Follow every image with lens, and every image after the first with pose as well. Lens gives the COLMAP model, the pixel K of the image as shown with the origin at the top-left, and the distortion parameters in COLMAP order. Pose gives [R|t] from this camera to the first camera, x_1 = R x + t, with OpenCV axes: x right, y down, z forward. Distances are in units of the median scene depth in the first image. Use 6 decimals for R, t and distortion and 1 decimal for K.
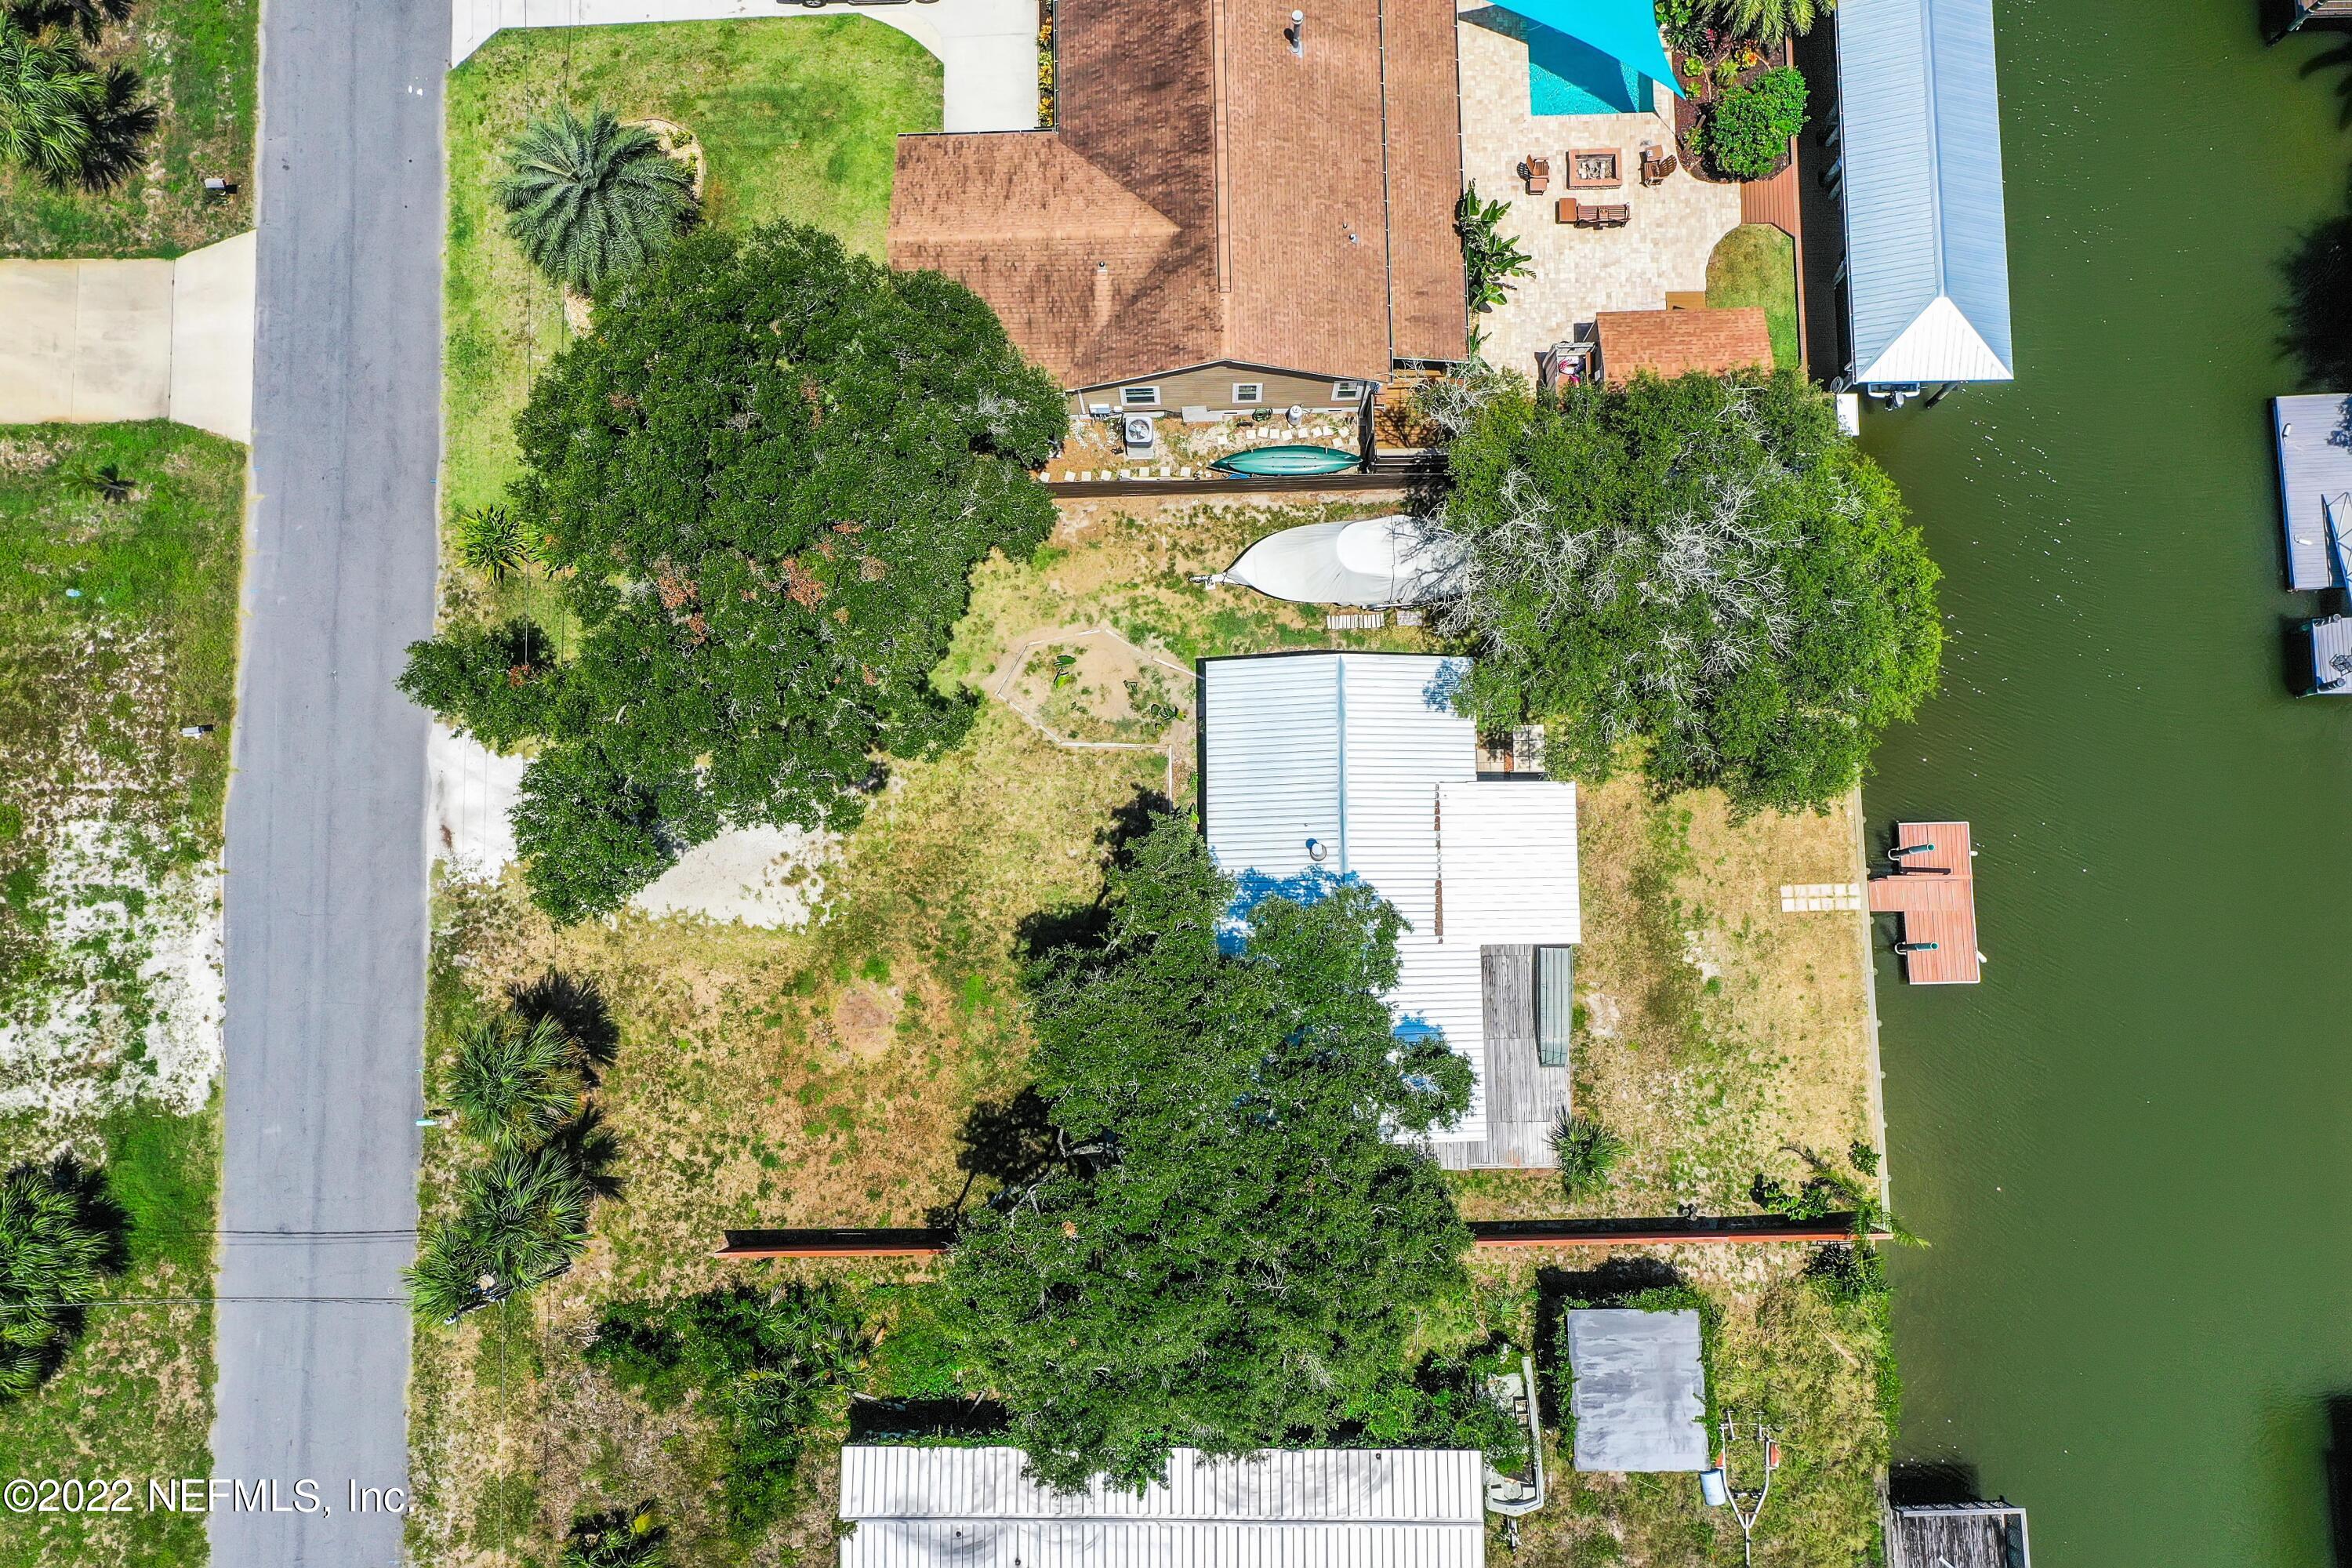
lens RADIAL K [[1857.1, 0, 1181.4], [0, 1857.1, 778.5], [0, 0, 1]] dist [0.021253, 0.005222]
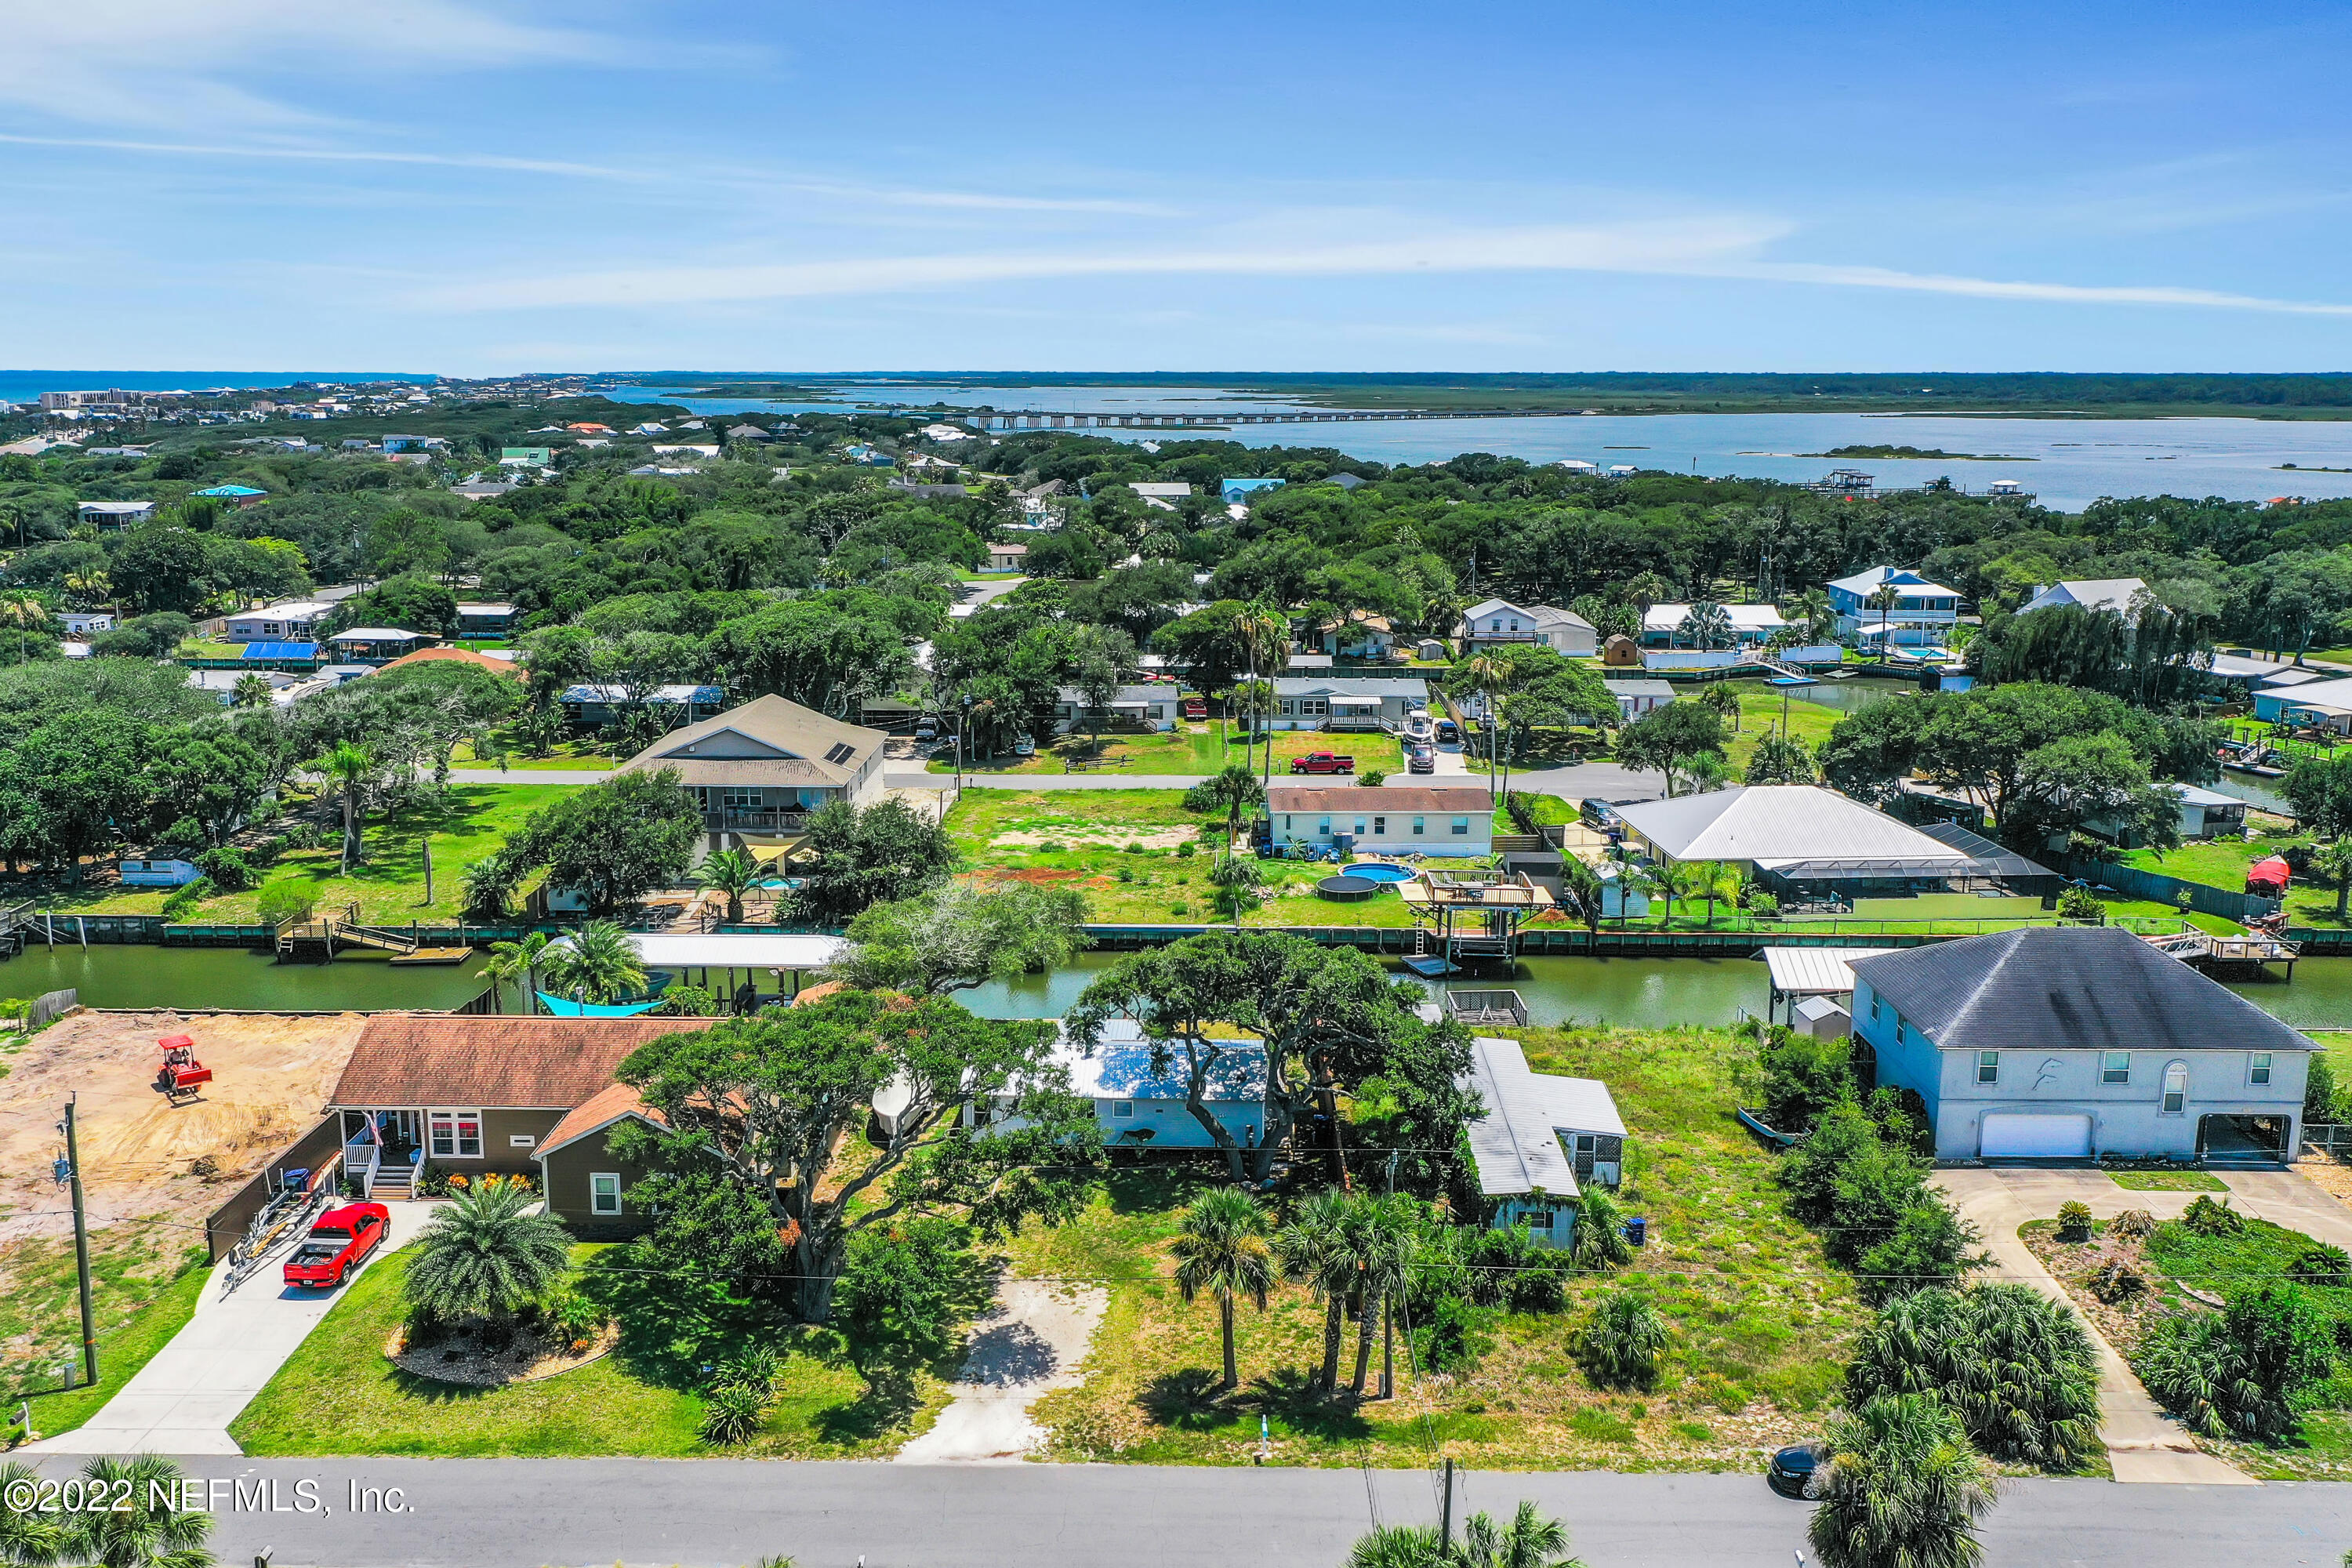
lens RADIAL K [[1970.4, 0, 1183.2], [0, 1970.4, 778.3], [0, 0, 1]] dist [0.017330, 0.004671]
pose [[0.031078, -0.177119, 0.983699, -1.459998], [0.992639, 0.120728, -0.009623, 0.100168], [-0.117055, 0.976757, 0.179567, 0.413759]]
